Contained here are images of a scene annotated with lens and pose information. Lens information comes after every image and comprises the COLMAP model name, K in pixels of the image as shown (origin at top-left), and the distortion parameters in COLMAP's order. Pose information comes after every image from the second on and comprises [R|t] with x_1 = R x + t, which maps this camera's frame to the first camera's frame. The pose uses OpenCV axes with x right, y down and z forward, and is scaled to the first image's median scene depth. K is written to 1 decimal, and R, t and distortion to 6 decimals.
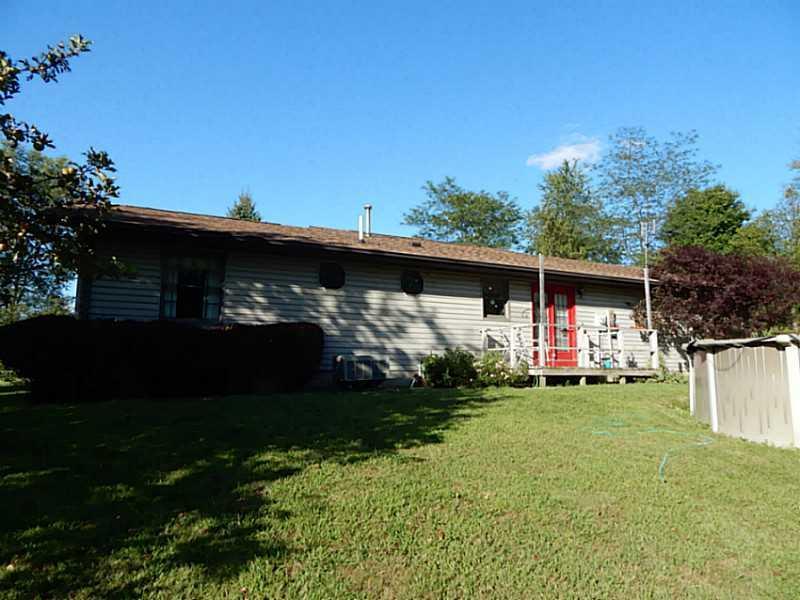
lens RADIAL K [[535.1, 0, 402.0], [0, 535.1, 299.1], [0, 0, 1]] dist [-0.008970, 0.000244]
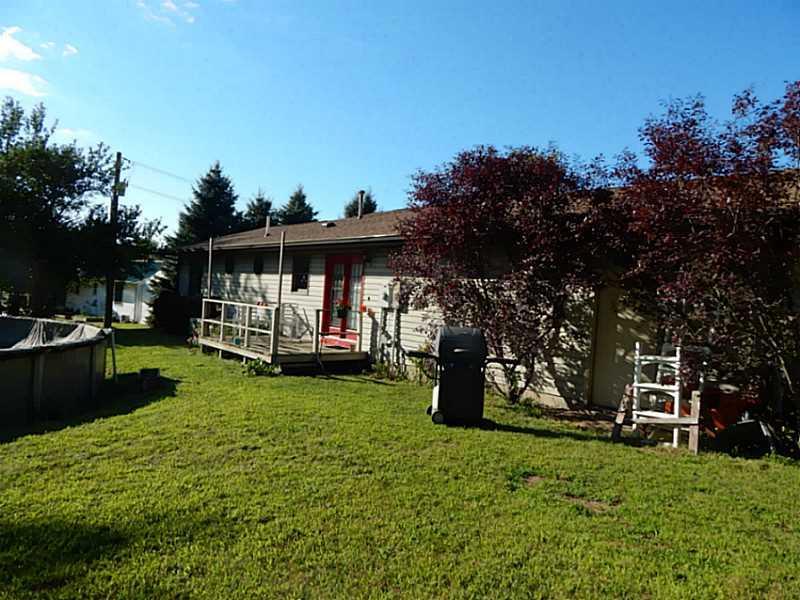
lens RADIAL K [[535.1, 0, 403.3], [0, 535.1, 299.4], [0, 0, 1]] dist [-0.008970, 0.000244]
pose [[0.267127, 0.011225, -0.963596, 1.384098], [0.054242, 0.998172, 0.026665, 0.036034], [0.962134, -0.059390, 0.266029, 1.028611]]
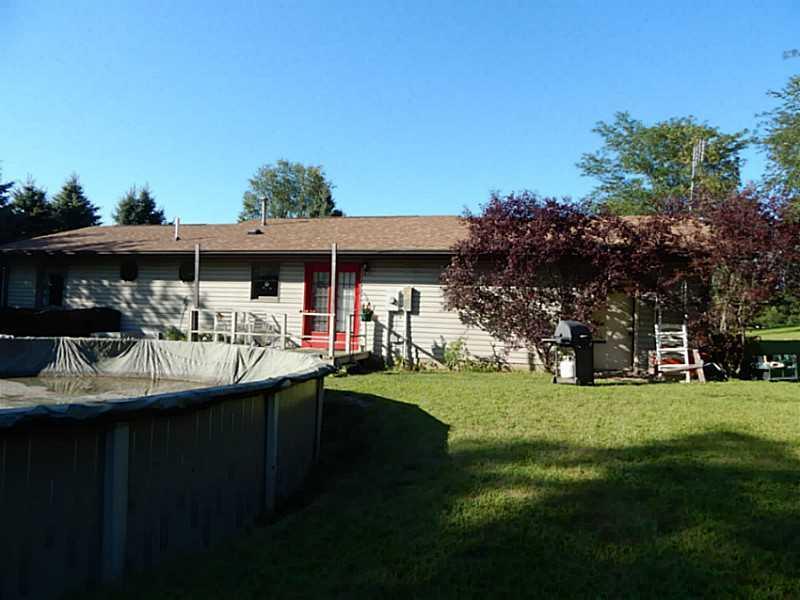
lens RADIAL K [[535.1, 0, 401.1], [0, 535.1, 299.9], [0, 0, 1]] dist [-0.008970, 0.000244]
pose [[0.746421, -0.004048, -0.665462, 1.208437], [0.054848, 0.996954, 0.055456, -0.008807], [0.663210, -0.077893, 0.744369, 0.443737]]
